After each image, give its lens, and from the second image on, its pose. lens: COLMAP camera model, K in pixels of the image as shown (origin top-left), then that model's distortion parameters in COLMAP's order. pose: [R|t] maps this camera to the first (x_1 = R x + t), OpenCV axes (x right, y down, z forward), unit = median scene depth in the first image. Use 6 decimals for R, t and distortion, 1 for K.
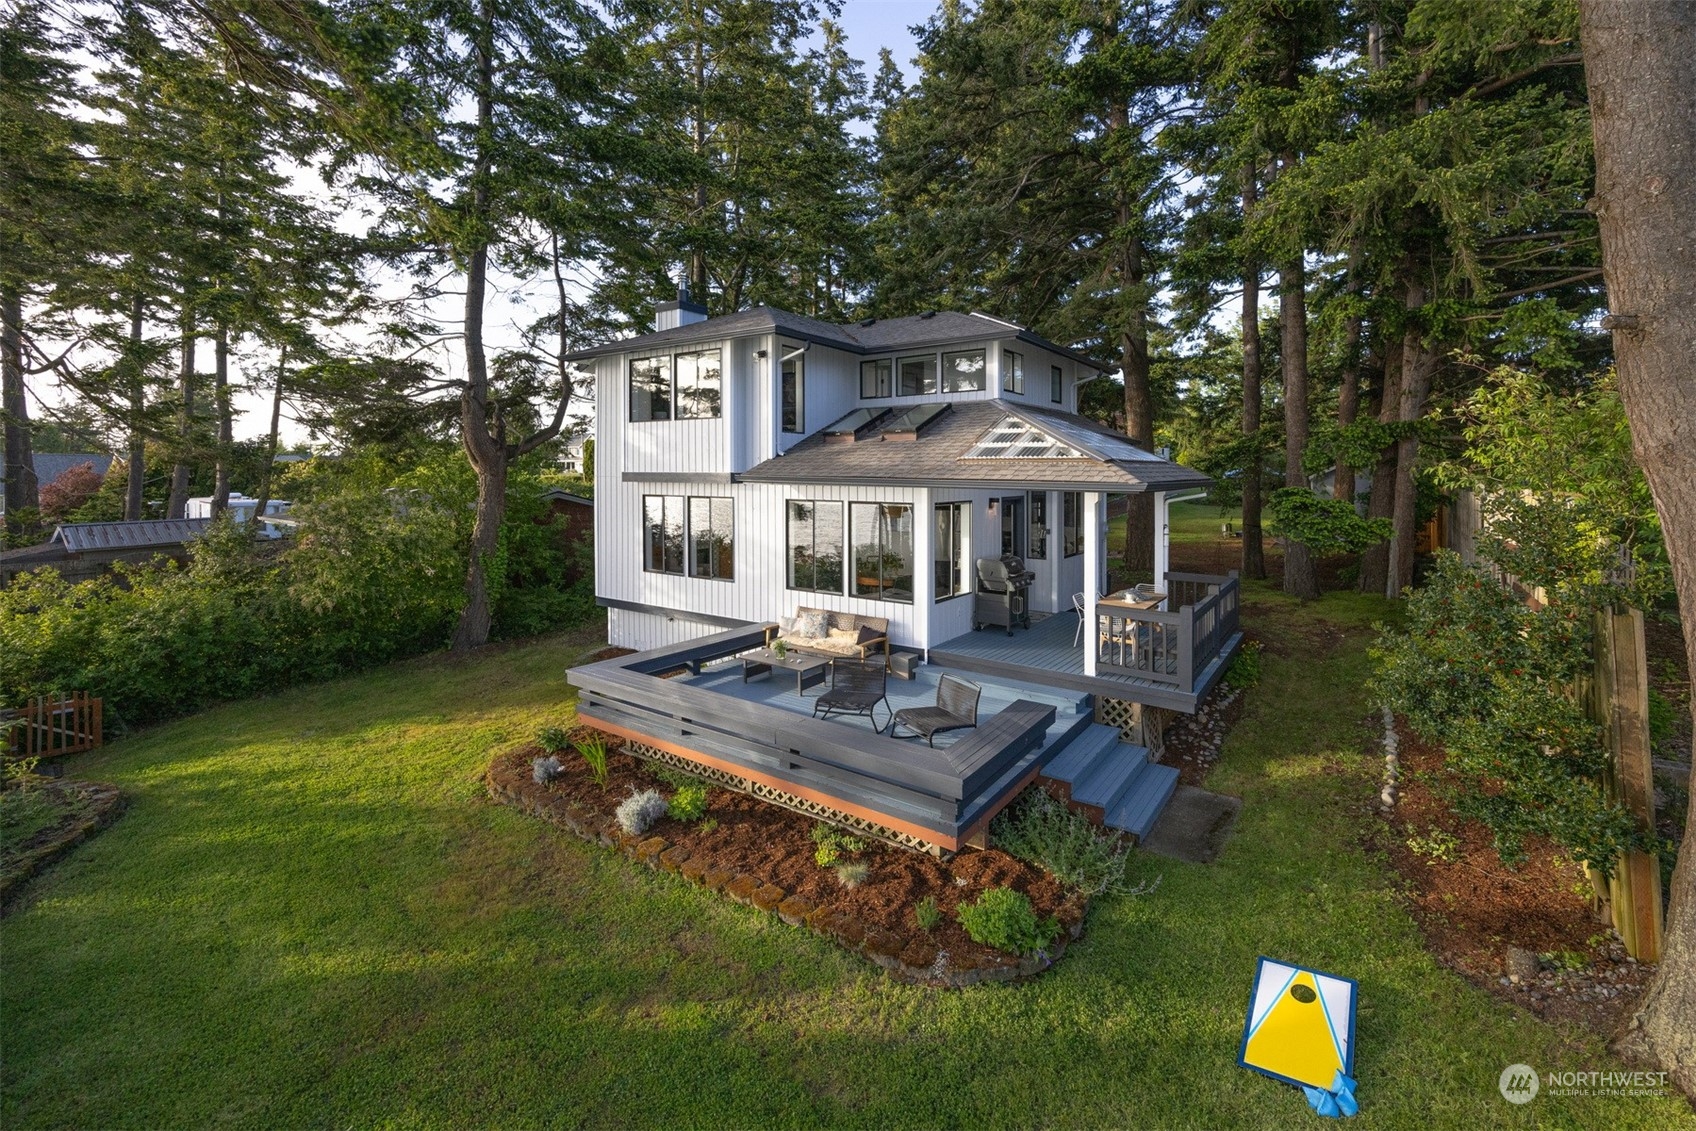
lens RADIAL K [[704.1, 0, 878.3], [0, 704.1, 478.3], [0, 0, 1]] dist [0.001167, -0.000037]
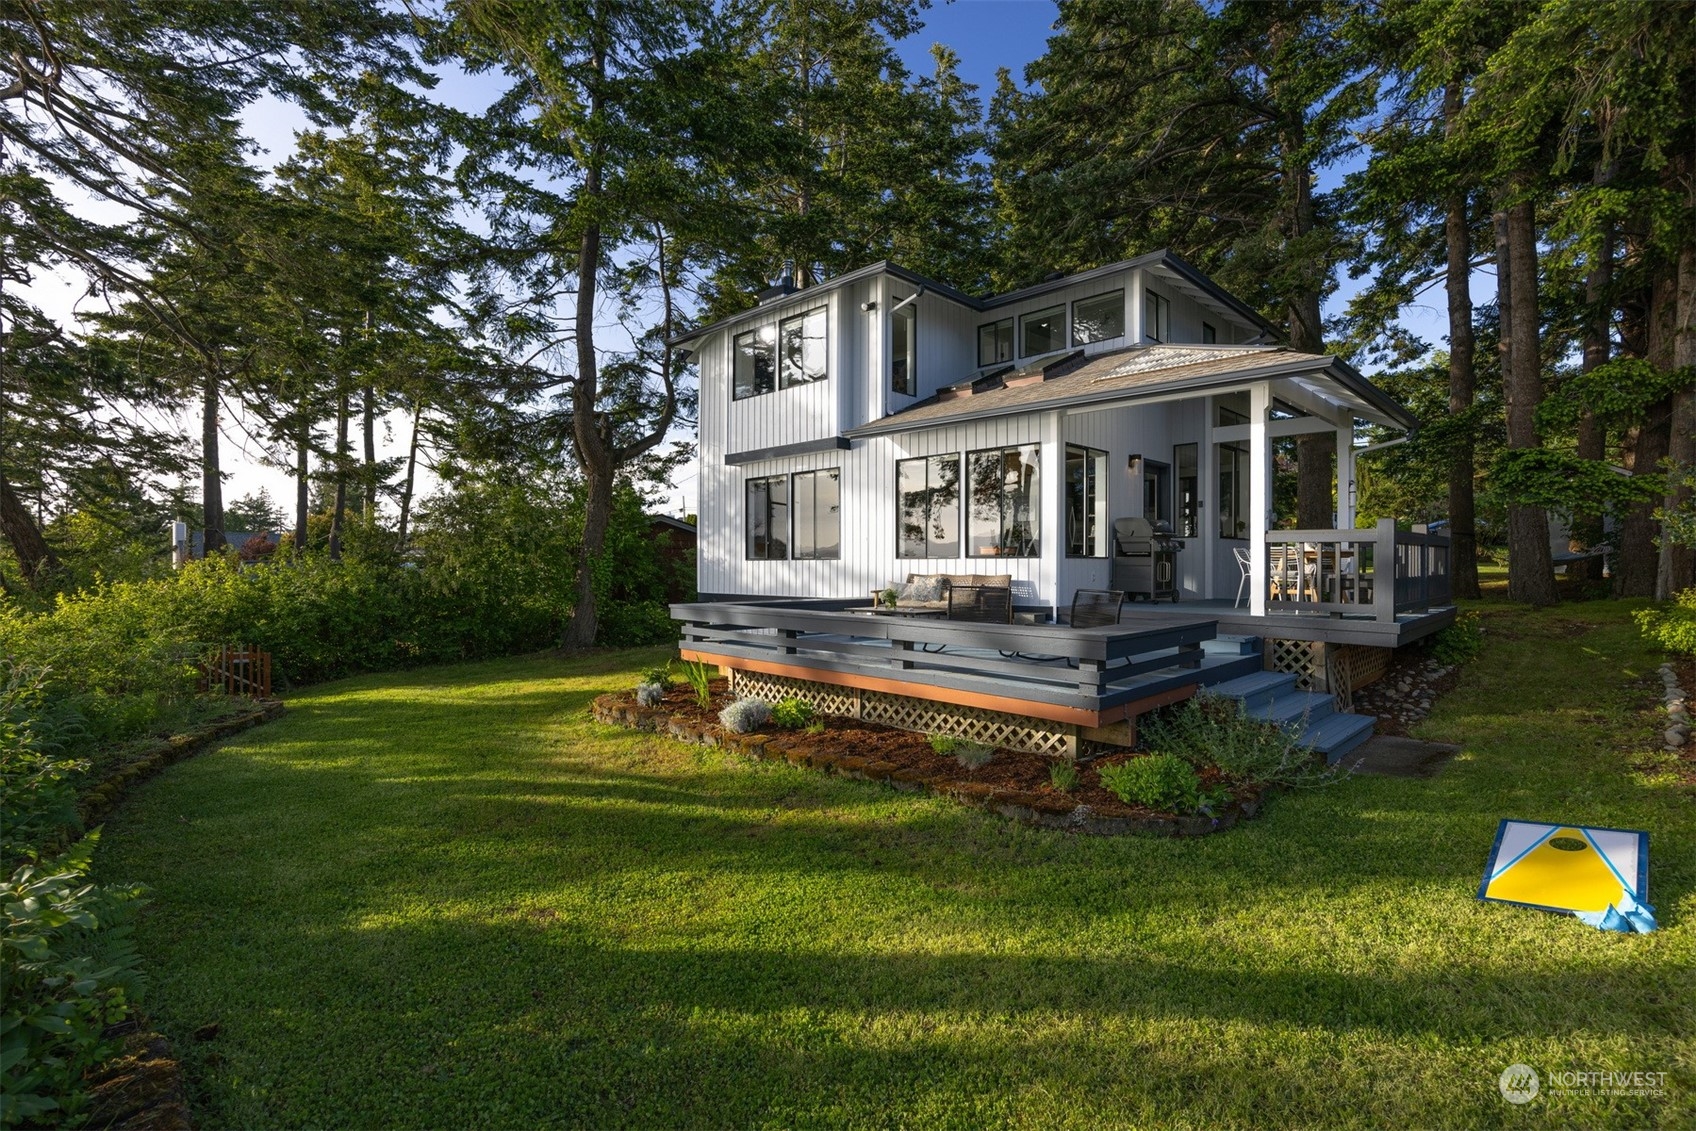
lens RADIAL K [[762.9, 0, 848.0], [0, 762.9, 565.5], [0, 0, 1]] dist [-0.014401, 0.000554]
pose [[0.982797, 0.004258, -0.184640, -0.008474], [-0.005702, 0.999957, -0.007292, 0.161705], [0.184601, 0.008219, 0.982779, 0.014746]]
